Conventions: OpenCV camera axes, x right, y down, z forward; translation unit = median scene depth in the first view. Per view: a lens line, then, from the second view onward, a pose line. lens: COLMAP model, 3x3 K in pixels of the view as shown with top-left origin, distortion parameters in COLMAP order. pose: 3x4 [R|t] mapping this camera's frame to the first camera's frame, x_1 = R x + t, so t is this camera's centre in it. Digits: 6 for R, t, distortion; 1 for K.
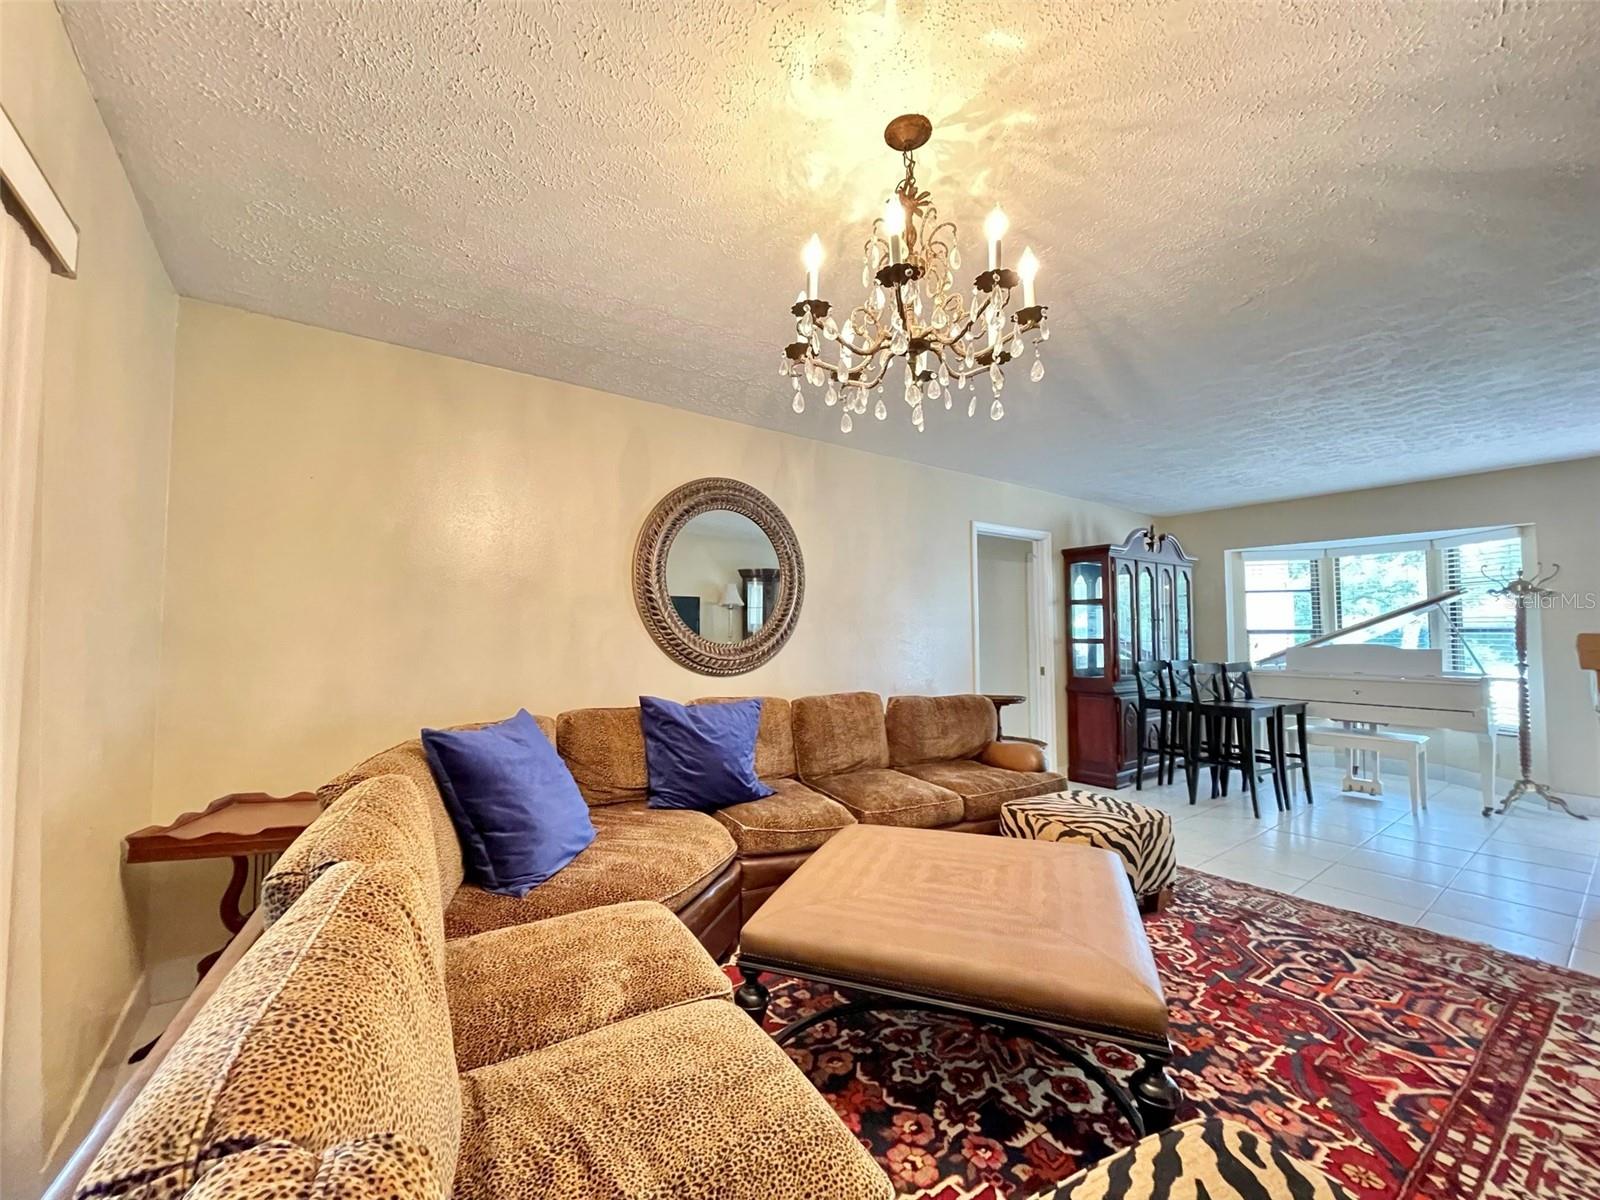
lens RADIAL K [[645.0, 0, 795.7], [0, 645.0, 591.3], [0, 0, 1]] dist [-0.005513, 0.000847]
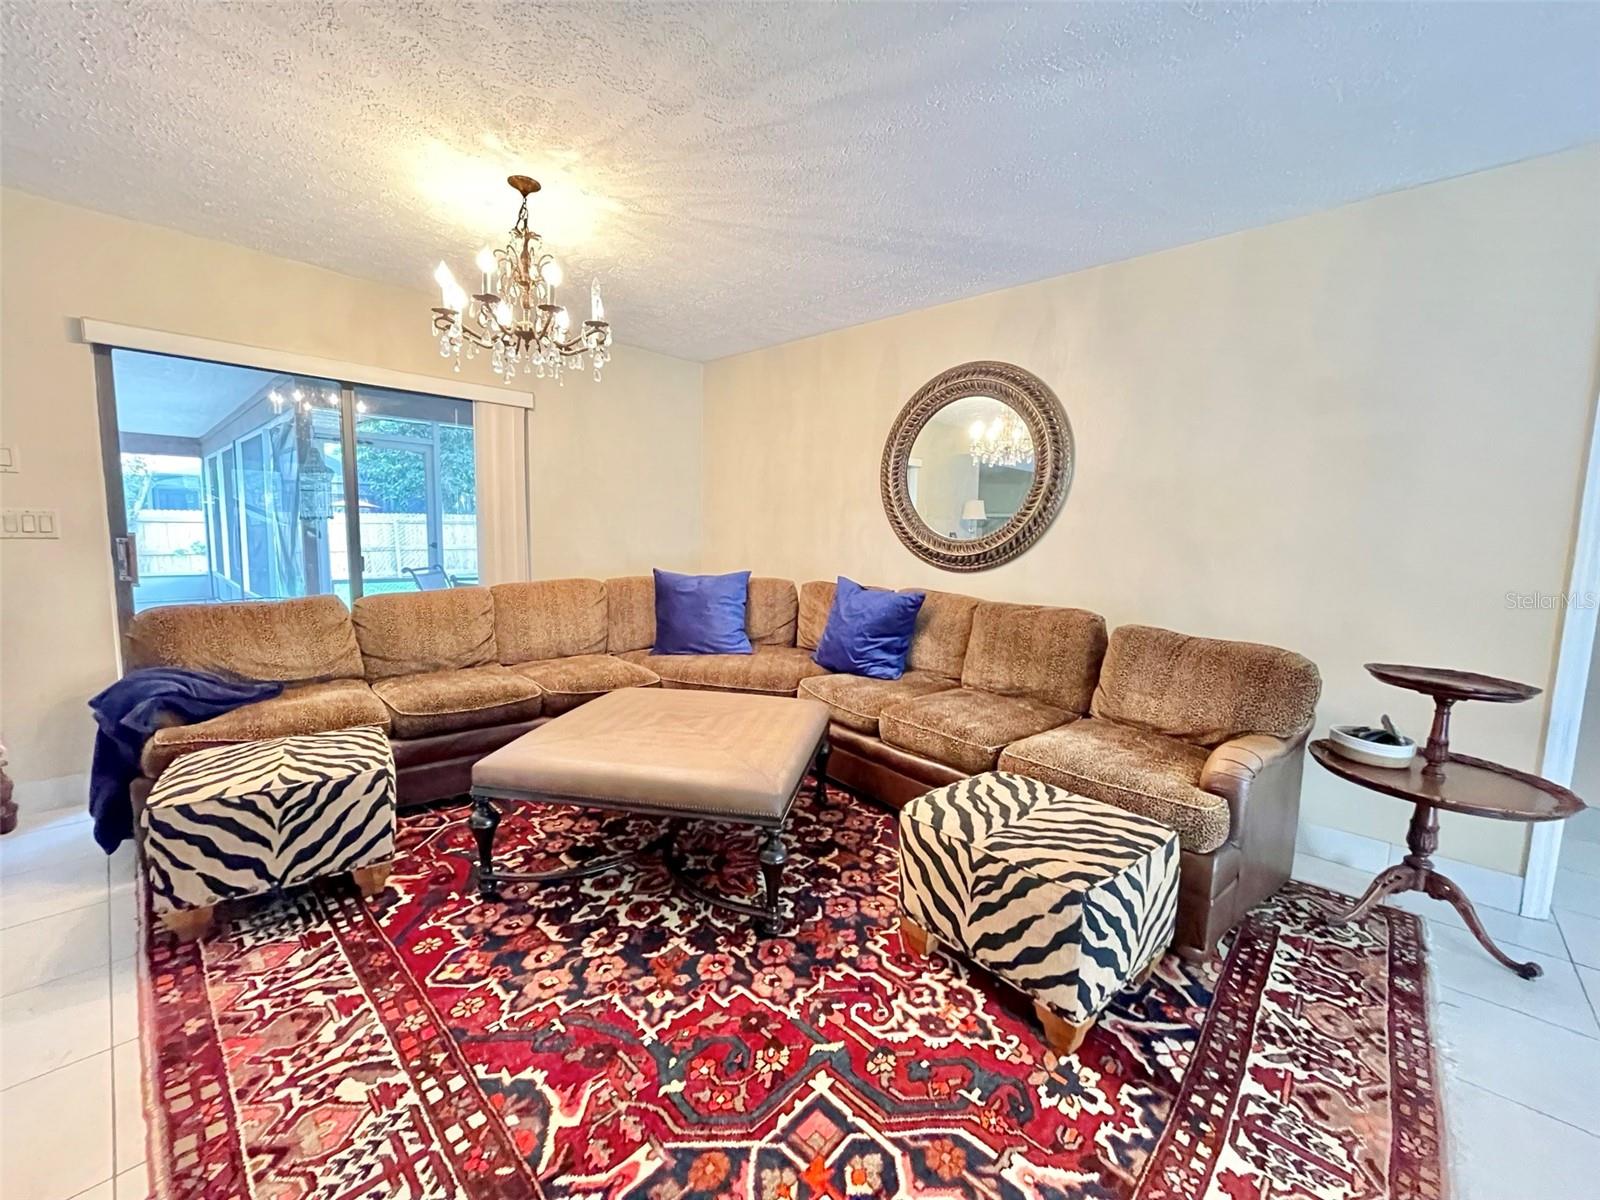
lens RADIAL K [[645.0, 0, 795.4], [0, 645.0, 608.8], [0, 0, 1]] dist [-0.005513, 0.000847]
pose [[0.176846, 0.107477, -0.978353, 1.519063], [0.024574, 0.993228, 0.113553, 0.103832], [0.983932, -0.044123, 0.173007, 1.066347]]
